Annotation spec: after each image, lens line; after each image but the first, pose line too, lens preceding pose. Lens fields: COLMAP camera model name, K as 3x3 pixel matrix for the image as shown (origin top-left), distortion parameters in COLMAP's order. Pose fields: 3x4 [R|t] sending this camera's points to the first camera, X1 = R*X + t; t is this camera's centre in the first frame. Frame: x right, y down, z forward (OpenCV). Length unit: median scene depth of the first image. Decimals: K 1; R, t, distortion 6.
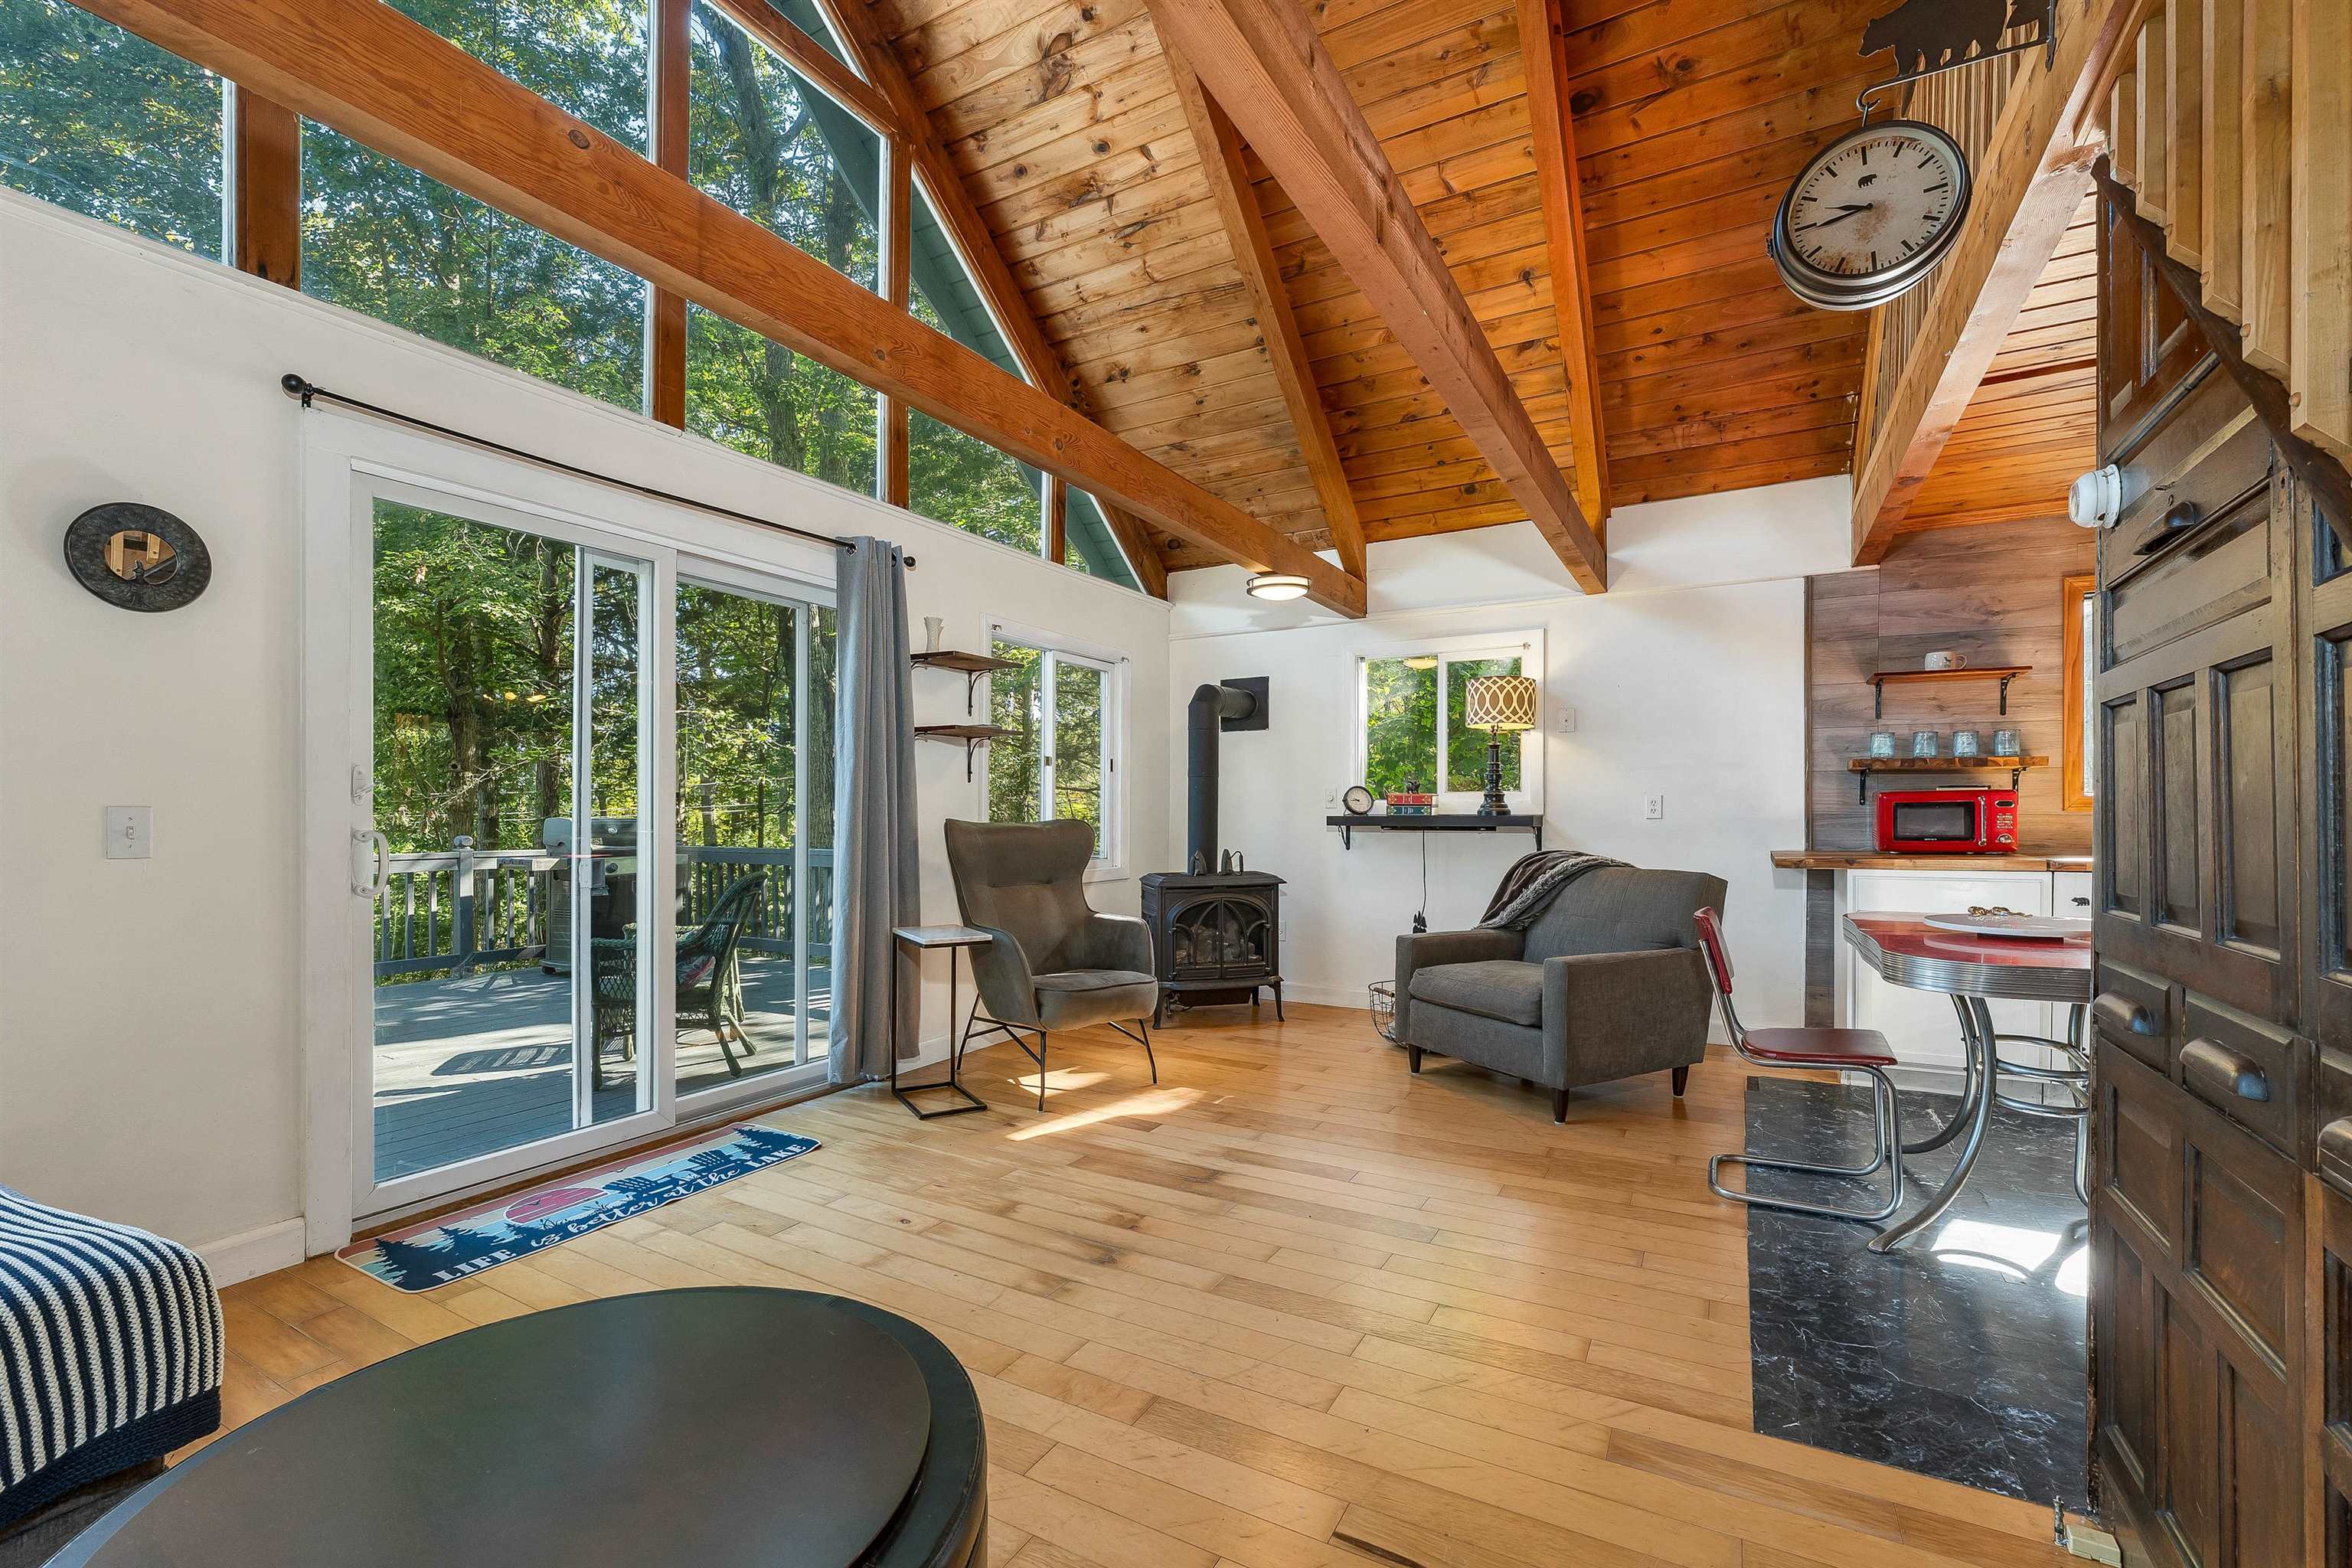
lens RADIAL K [[996.1, 0, 1170.4], [0, 996.1, 820.1], [0, 0, 1]] dist [0.000002, 0.000107]
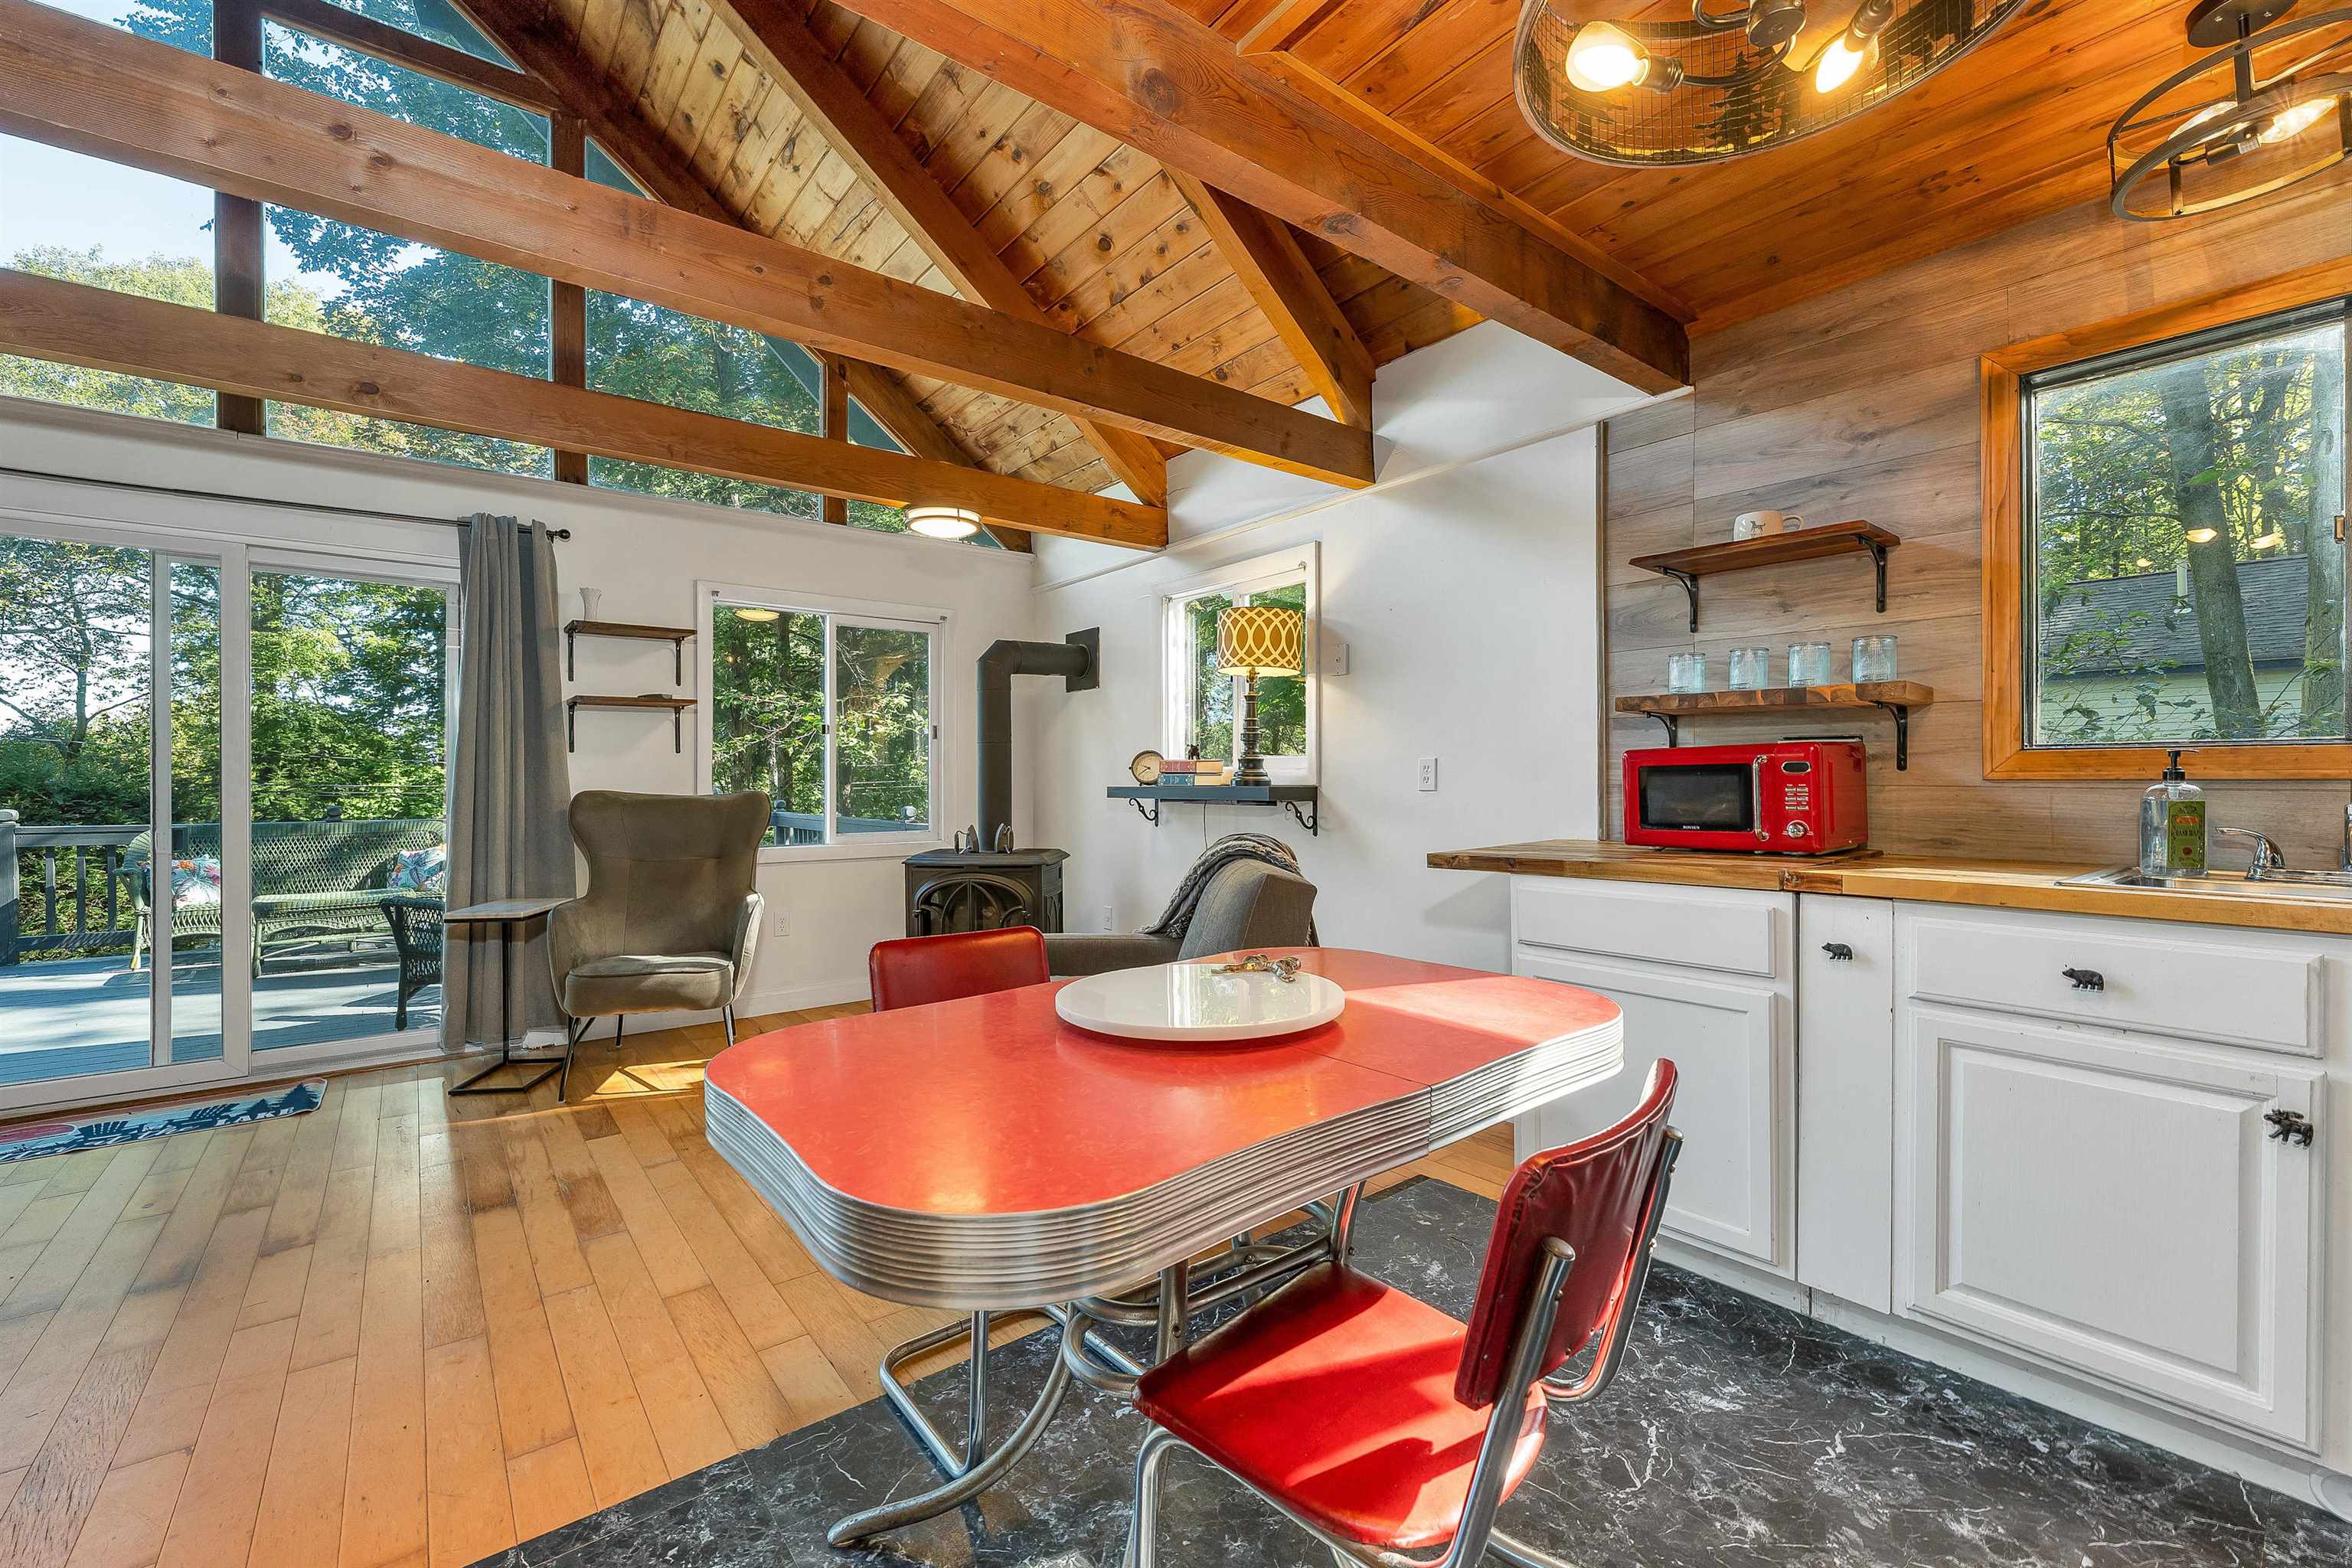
lens RADIAL K [[970.8, 0, 1165.8], [0, 970.8, 785.2], [0, 0, 1]] dist [-0.002410, -0.000286]
pose [[0.924088, -0.001360, -0.382177, 0.661932], [0.000404, 0.999997, -0.002582, -0.004674], [0.382179, 0.002231, 0.924085, 0.324600]]
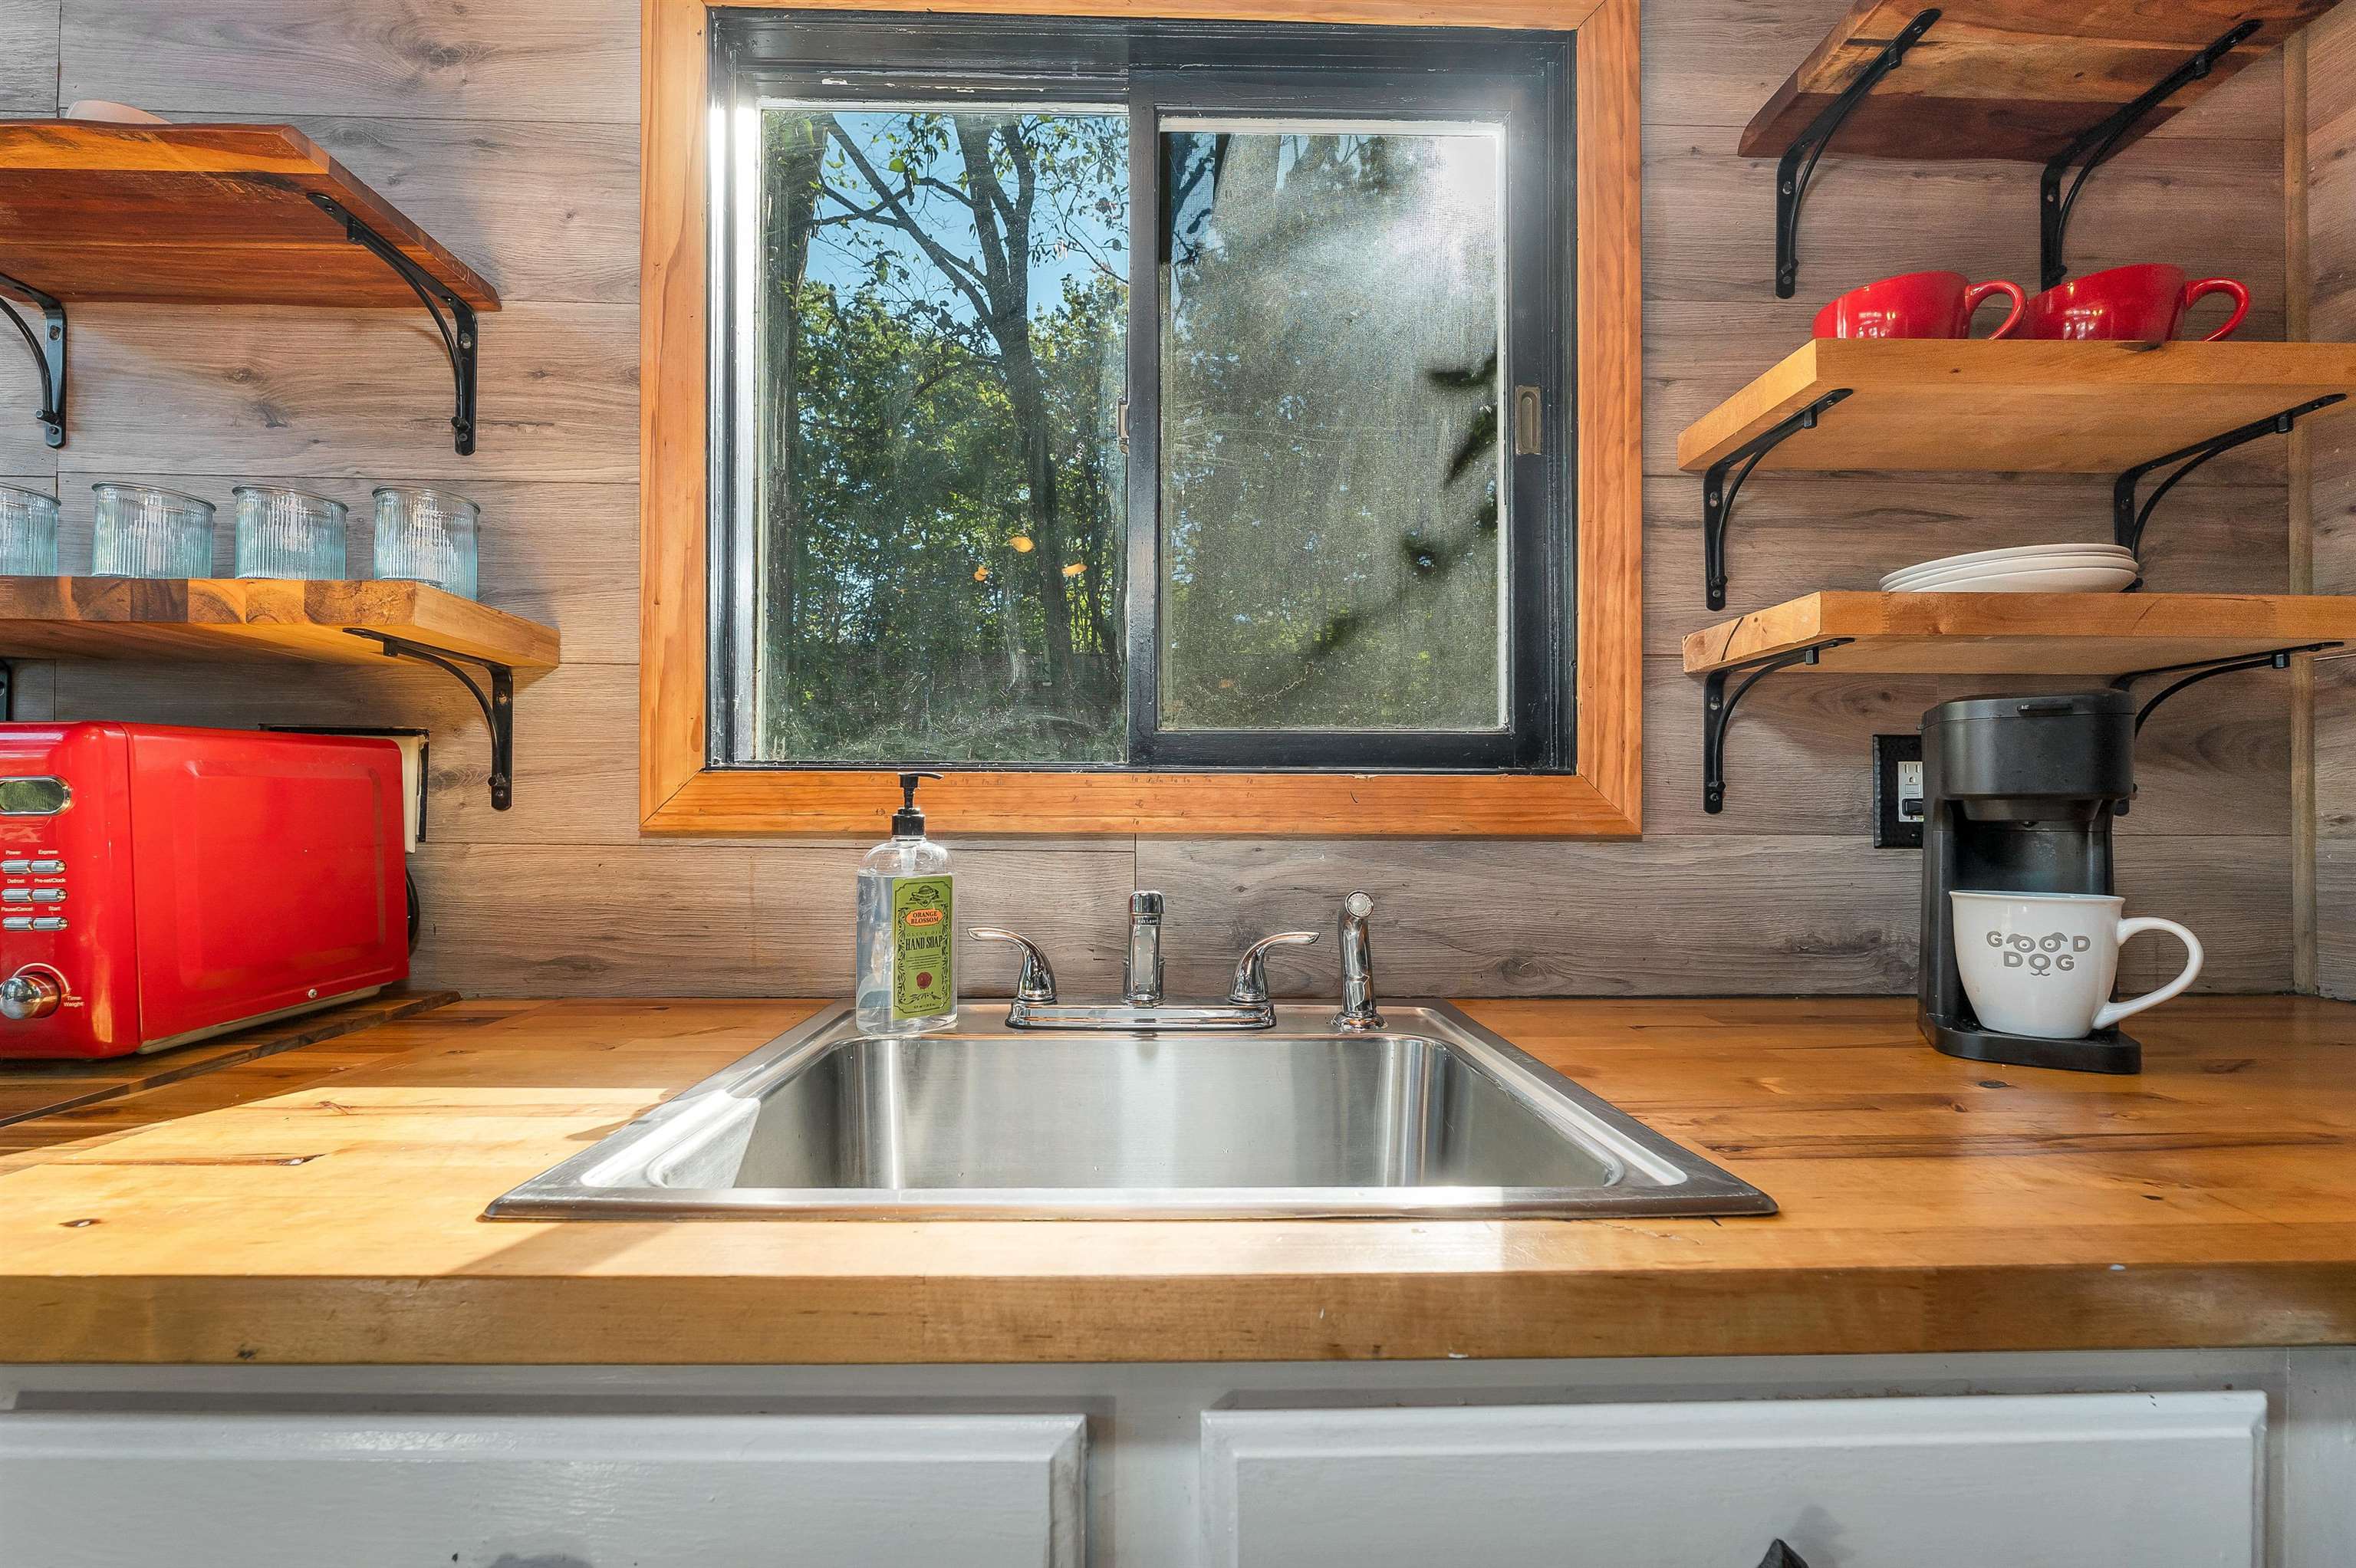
lens RADIAL K [[979.3, 0, 1167.7], [0, 979.3, 817.8], [0, 0, 1]] dist [-0.002091, -0.000222]
pose [[0.862197, 0.003172, 0.506563, 0.855920], [0.000951, 0.999969, -0.007880, -0.009901], [-0.506572, 0.007275, 0.862167, 0.686499]]
